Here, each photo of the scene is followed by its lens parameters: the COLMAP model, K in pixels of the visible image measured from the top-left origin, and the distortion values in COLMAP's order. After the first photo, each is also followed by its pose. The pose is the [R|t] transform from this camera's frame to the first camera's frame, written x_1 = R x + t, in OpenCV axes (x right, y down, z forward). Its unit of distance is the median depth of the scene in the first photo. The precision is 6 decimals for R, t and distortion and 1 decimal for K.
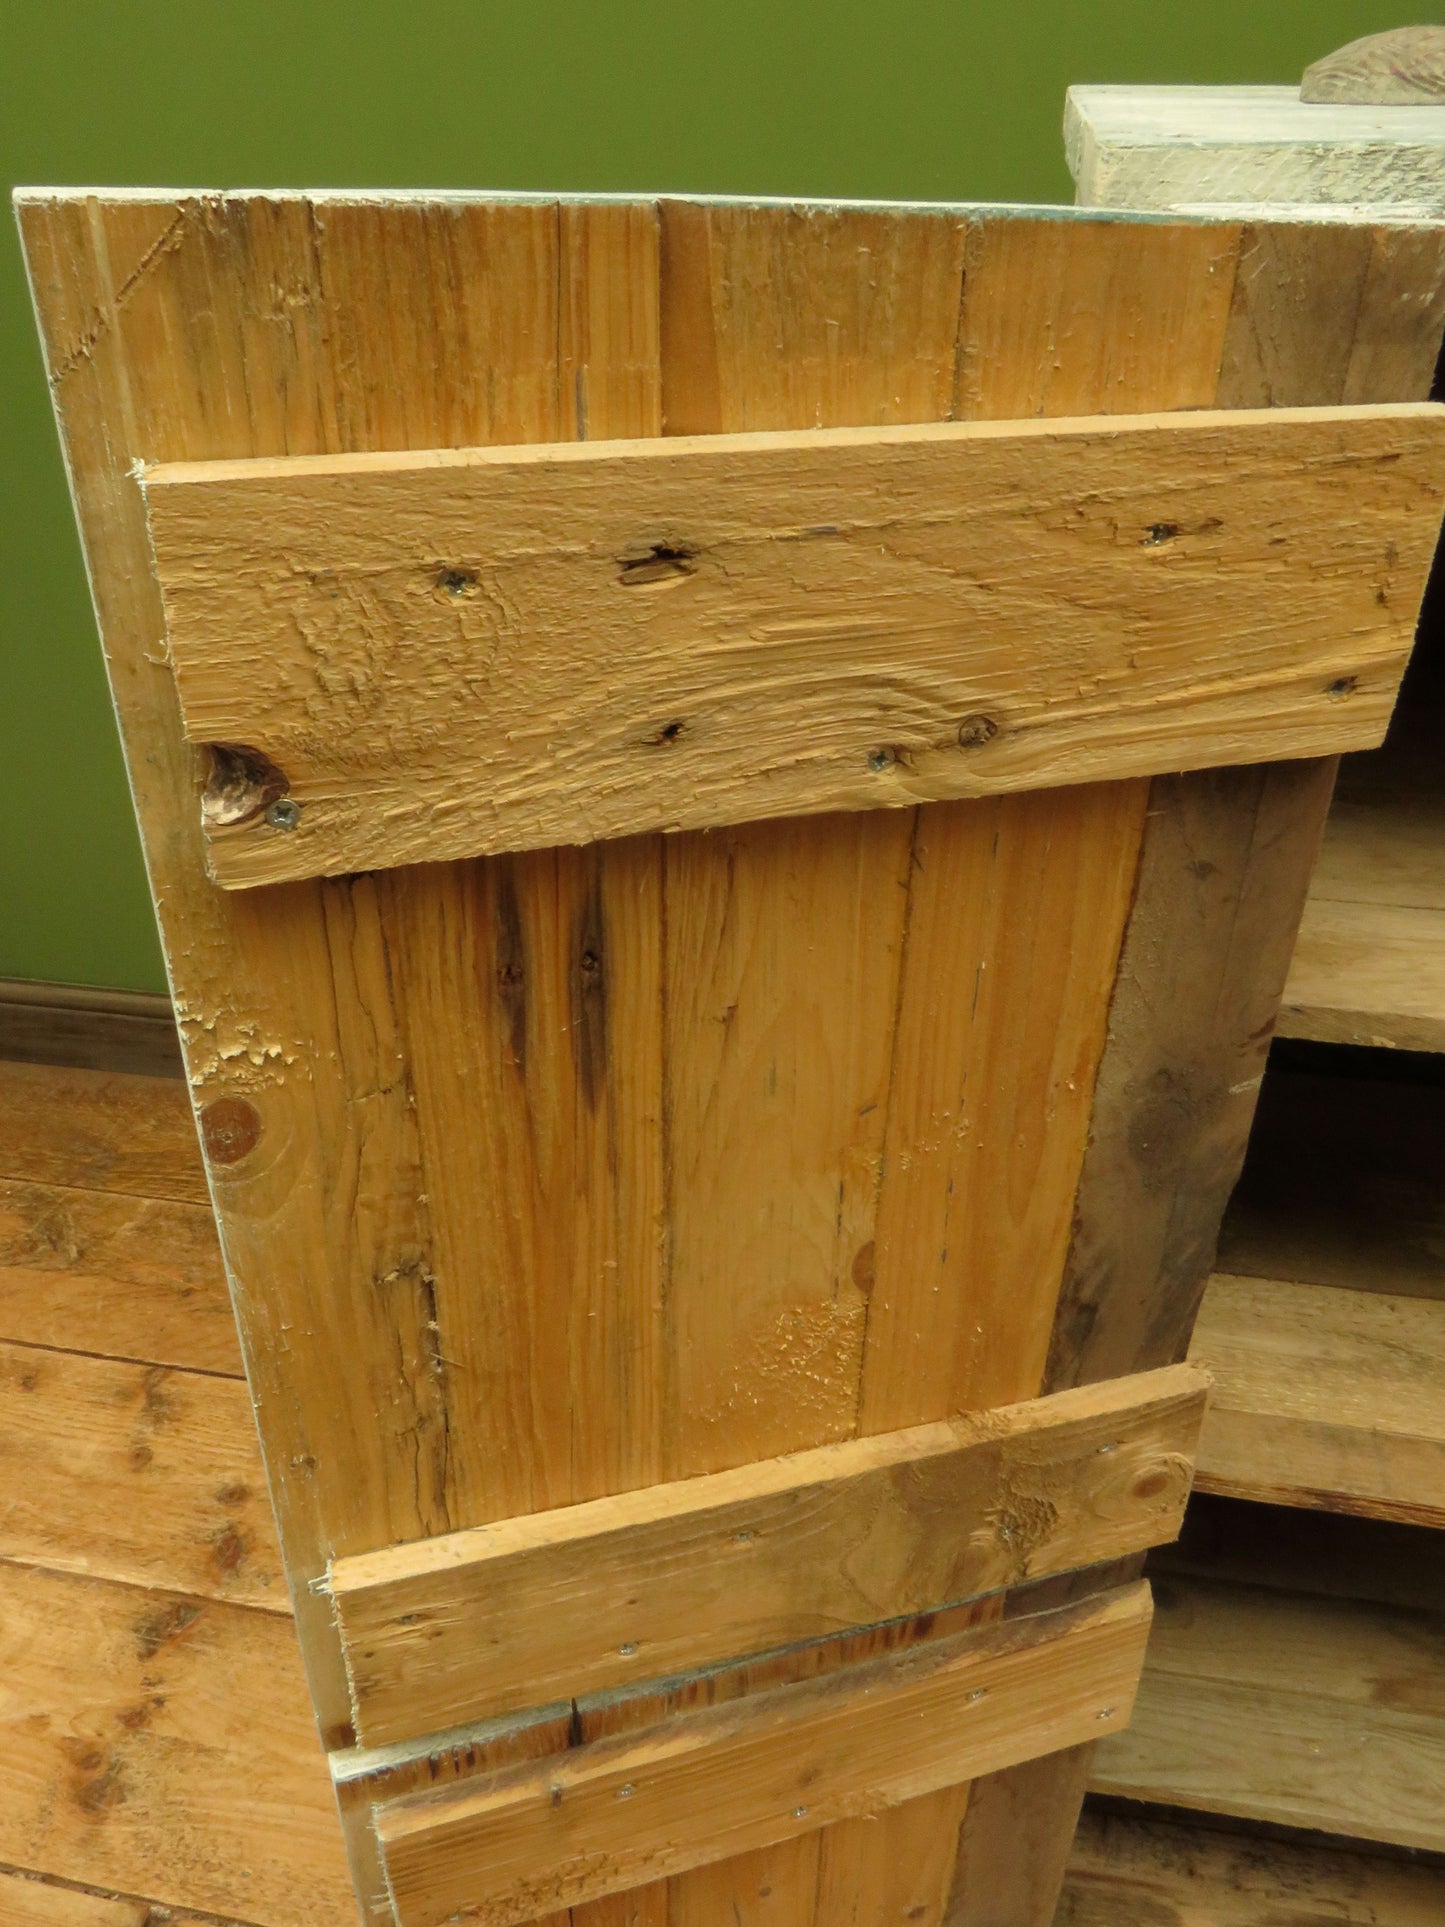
lens RADIAL K [[1495.2, 0, 721.1], [0, 1495.2, 956.3], [0, 0, 1]] dist [-0.013441, 0.002895]
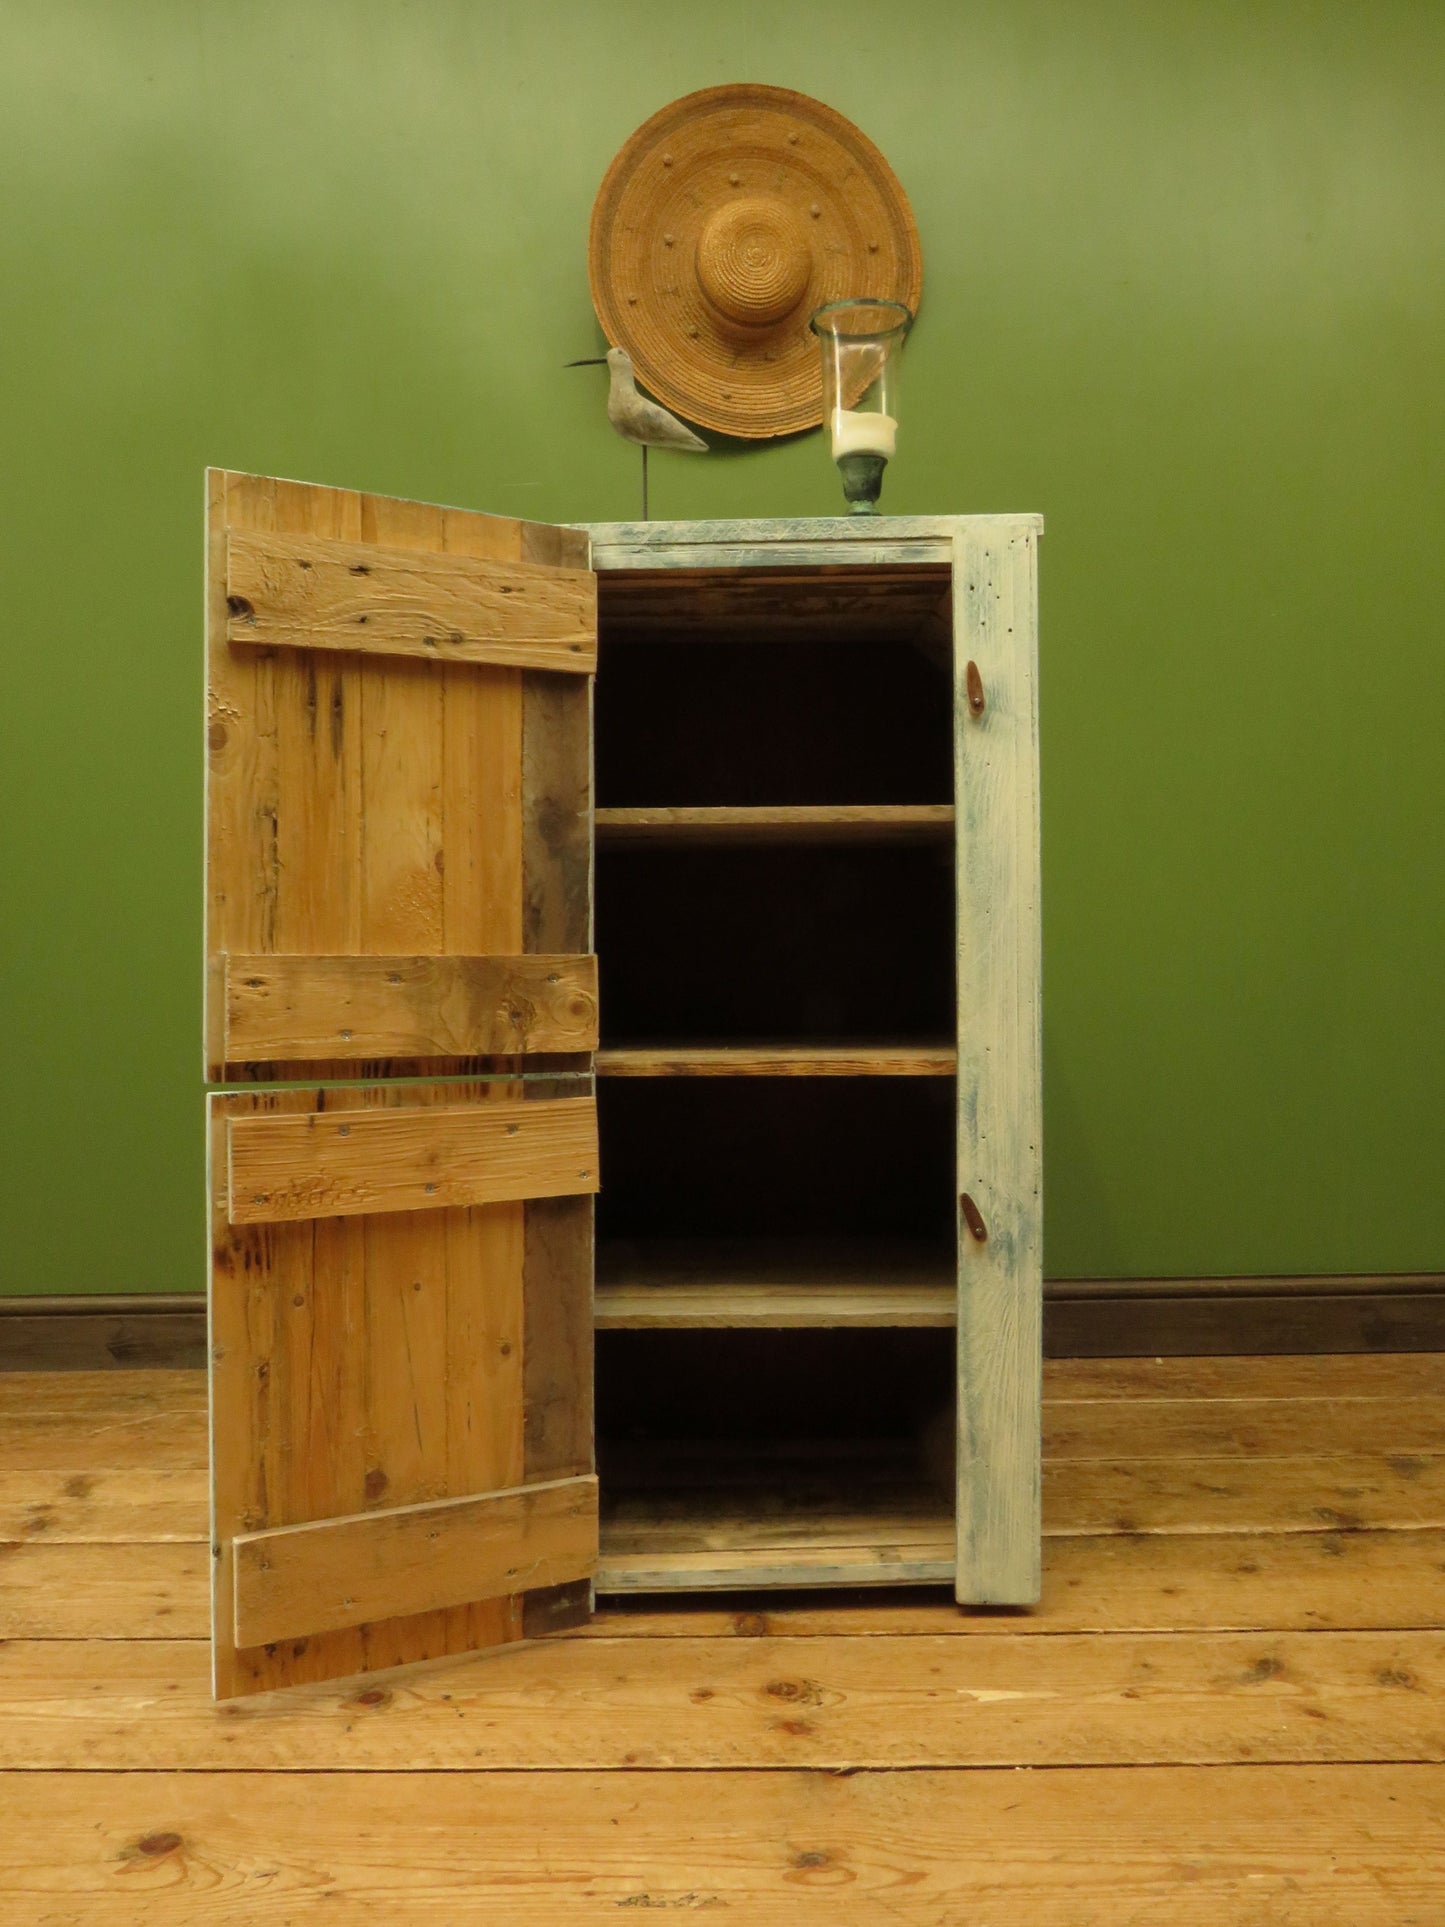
lens RADIAL K [[1512.4, 0, 737.2], [0, 1512.4, 960.0], [0, 0, 1]] dist [-0.008861, -0.006525]
pose [[0.980627, -0.020239, 0.194838, 0.099833], [0.116508, 0.859854, -0.497068, 2.006382], [-0.157472, 0.510139, 0.845554, -1.446484]]
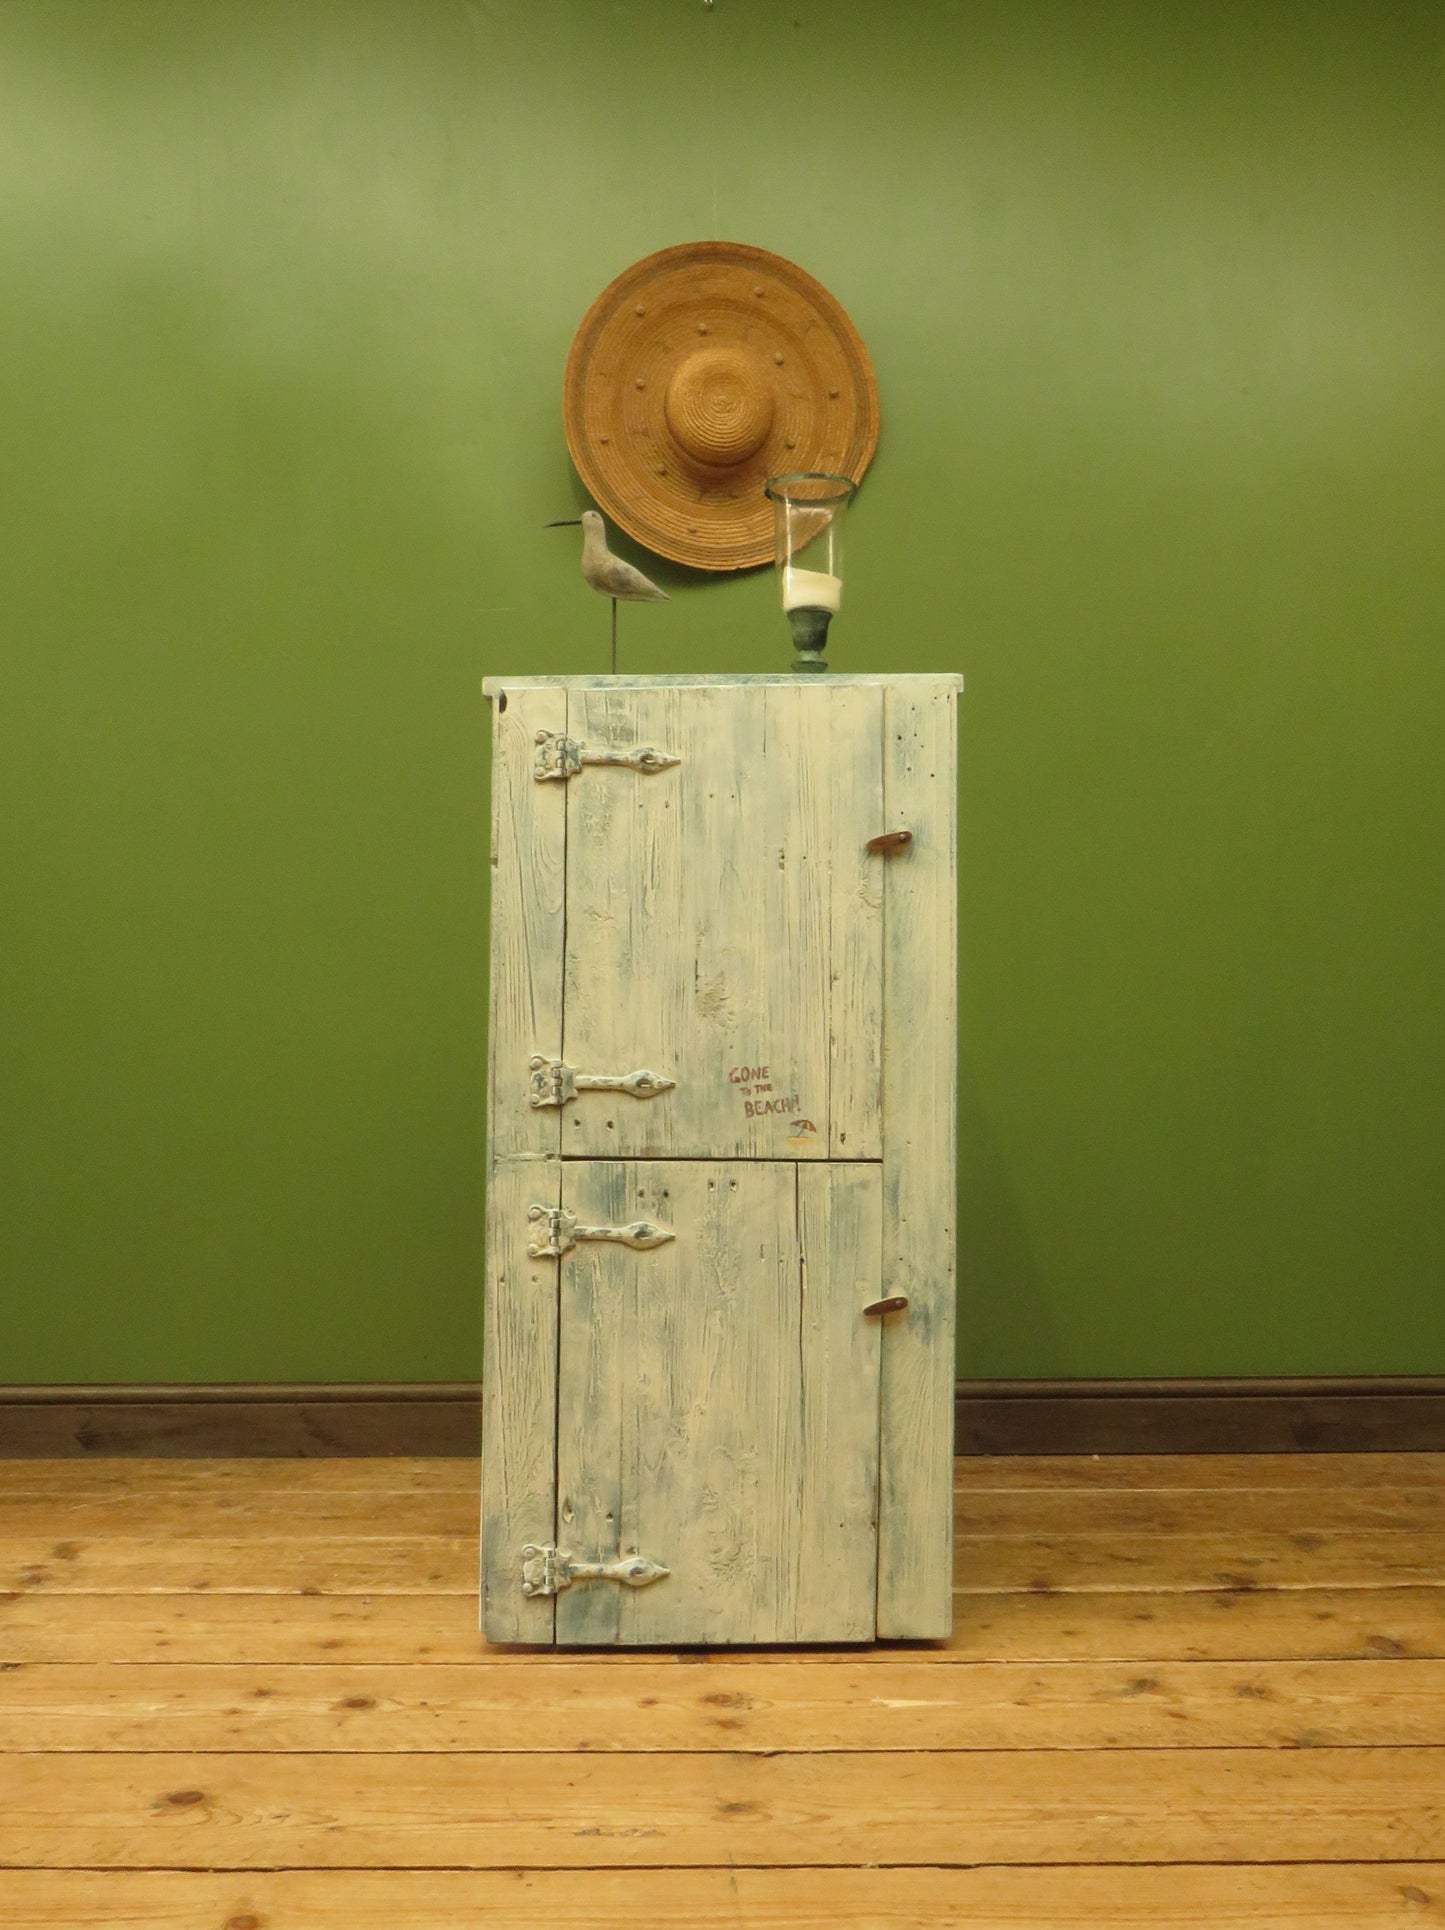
lens RADIAL K [[1704.0, 0, 746.1], [0, 1704.0, 1014.2], [0, 0, 1]] dist [-0.021293, 0.010703]
pose [[0.976185, 0.000379, 0.216938, -0.032829], [0.116784, 0.841815, -0.526982, 2.504255], [-0.182822, 0.539767, 0.821723, -2.203576]]
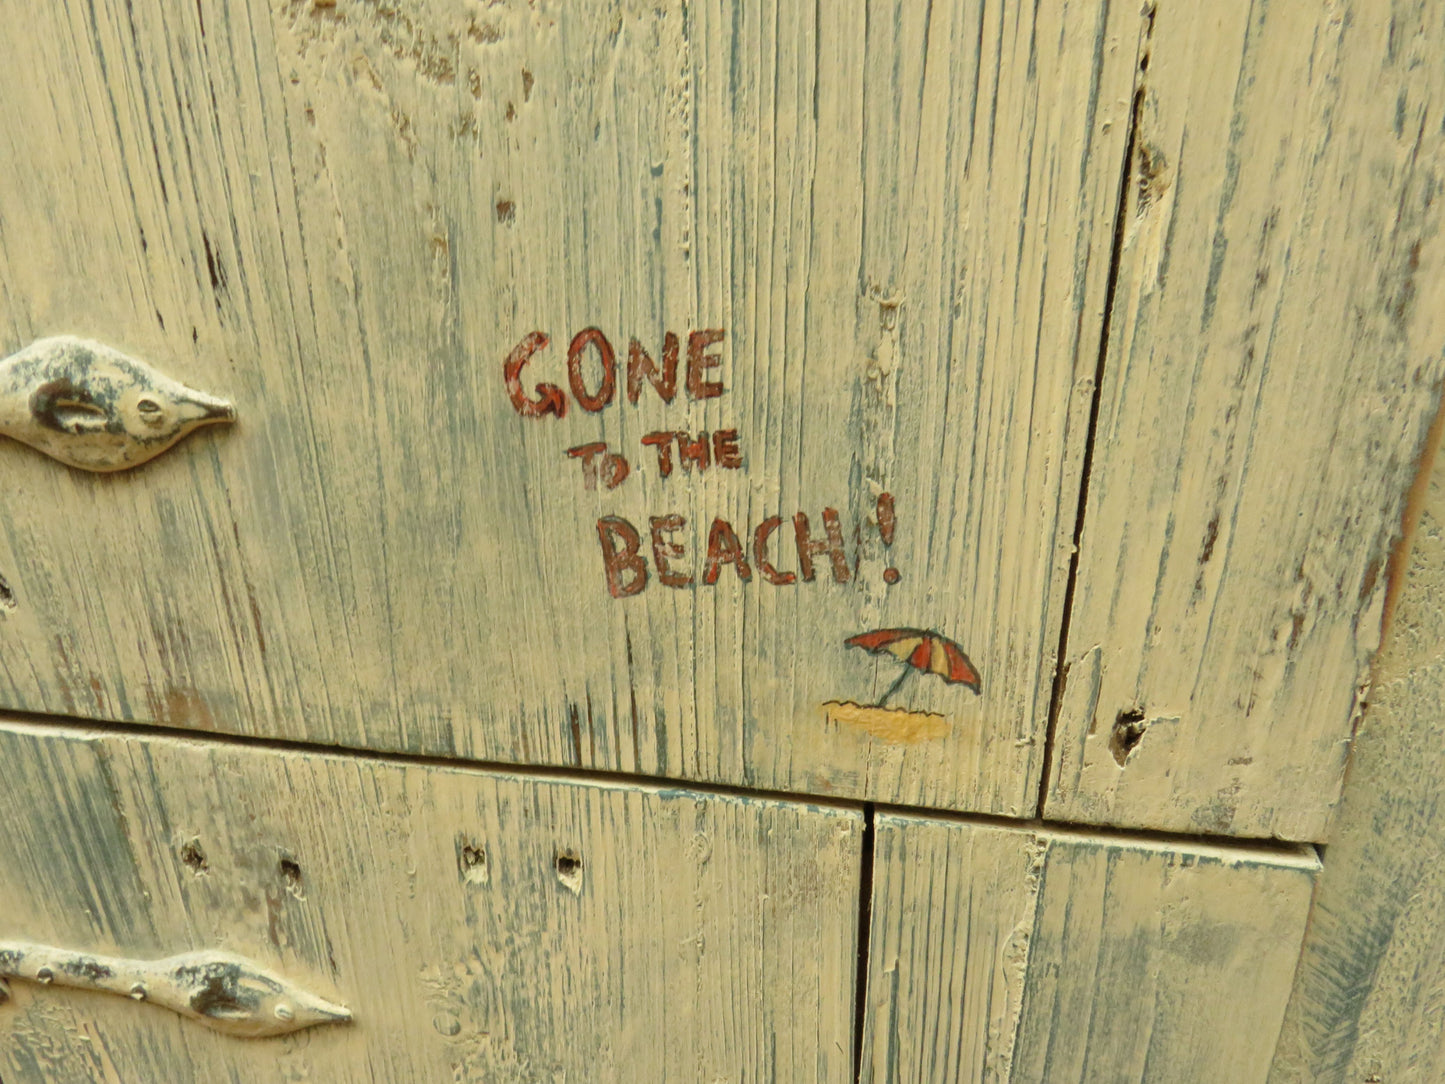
lens RADIAL K [[1033.5, 0, 747.6], [0, 1033.5, 508.1], [0, 0, 1]] dist [-0.029581, -0.004444]
pose [[0.999025, -0.026807, 0.035085, 0.926810], [0.032085, 0.986639, -0.159732, 0.545430], [-0.030334, 0.160702, 0.986537, 0.899093]]
